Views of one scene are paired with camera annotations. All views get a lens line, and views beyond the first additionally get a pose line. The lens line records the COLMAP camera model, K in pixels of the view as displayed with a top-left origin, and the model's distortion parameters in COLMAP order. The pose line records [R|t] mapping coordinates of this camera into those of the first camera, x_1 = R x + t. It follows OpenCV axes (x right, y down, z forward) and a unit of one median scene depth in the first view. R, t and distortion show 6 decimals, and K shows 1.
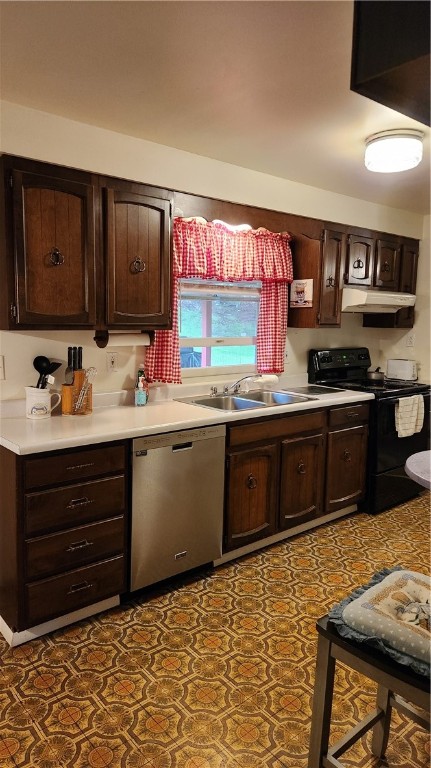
lens RADIAL K [[500.6, 0, 212.6], [0, 500.6, 385.4], [0, 0, 1]] dist [0.005073, -0.003380]
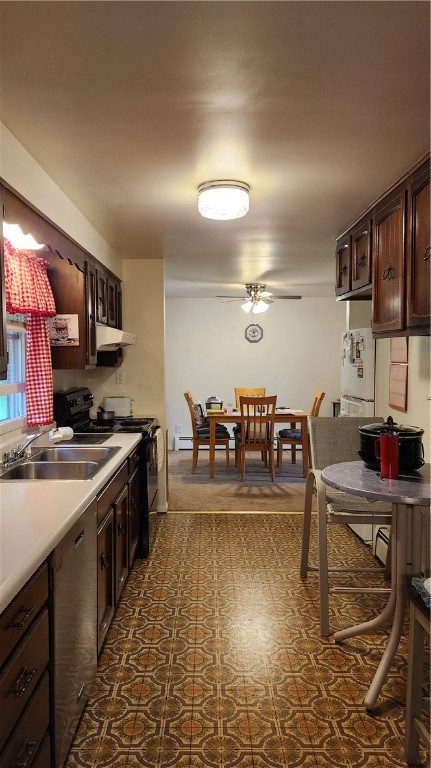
lens RADIAL K [[500.6, 0, 214.1], [0, 500.6, 383.2], [0, 0, 1]] dist [0.005073, -0.003380]
pose [[0.631739, -0.052586, 0.773395, -0.338512], [0.108357, 0.993892, -0.020931, -0.045471], [-0.767571, 0.097025, 0.633578, 0.257319]]
